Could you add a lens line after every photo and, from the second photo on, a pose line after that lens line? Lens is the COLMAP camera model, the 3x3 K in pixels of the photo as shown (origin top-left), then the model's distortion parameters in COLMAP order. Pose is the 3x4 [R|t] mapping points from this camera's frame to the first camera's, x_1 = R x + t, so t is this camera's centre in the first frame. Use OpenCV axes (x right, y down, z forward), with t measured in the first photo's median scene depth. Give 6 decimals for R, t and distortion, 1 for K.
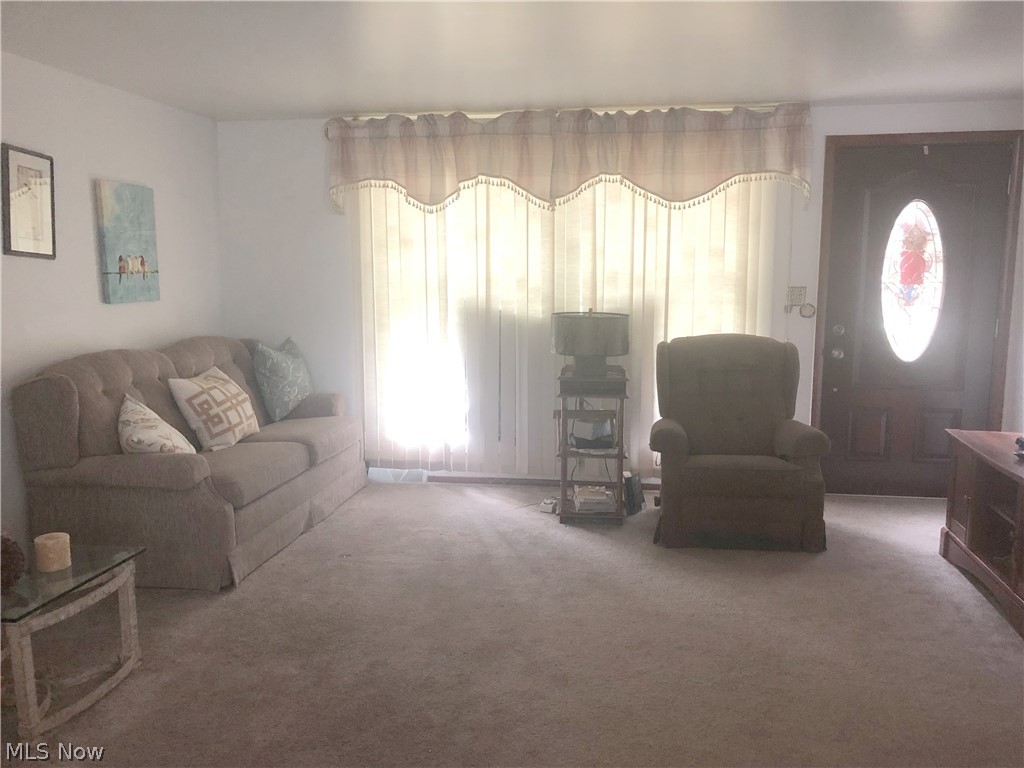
lens RADIAL K [[867.0, 0, 512.0], [0, 867.0, 384.0], [0, 0, 1]] dist [0.081737, -0.003831]
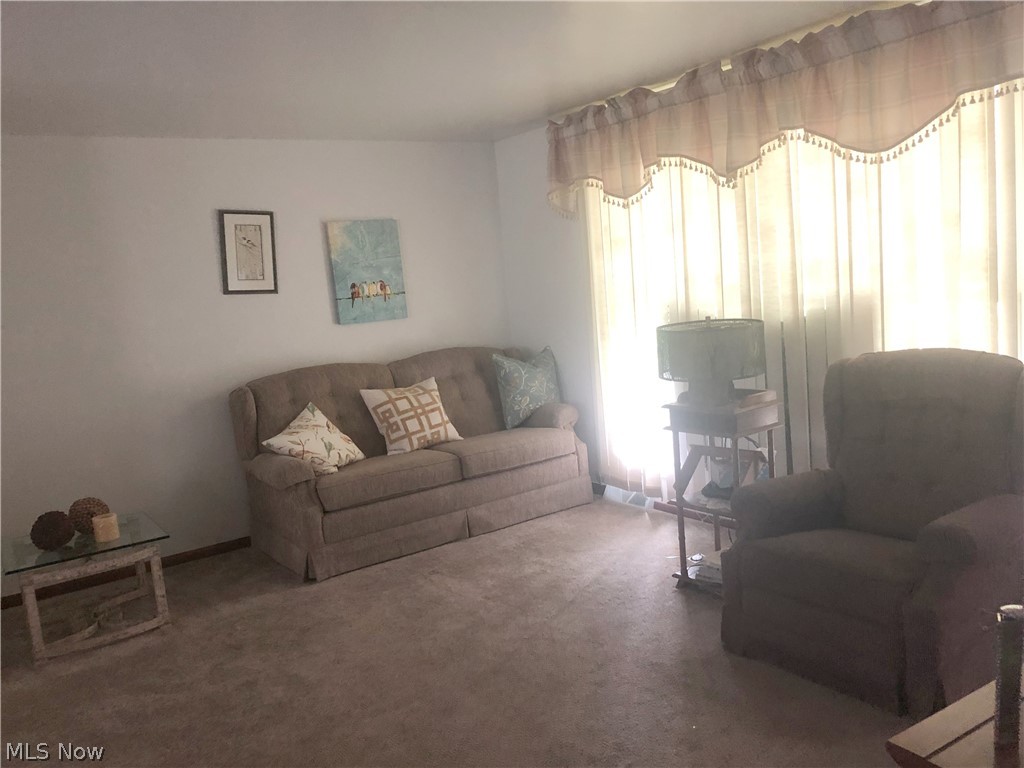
lens RADIAL K [[867.0, 0, 512.0], [0, 867.0, 384.0], [0, 0, 1]] dist [0.081737, -0.003831]
pose [[0.689289, 0.032183, -0.723772, 0.527396], [-0.014732, 0.999429, 0.030410, -0.046731], [0.724337, -0.010299, 0.689369, 0.333210]]
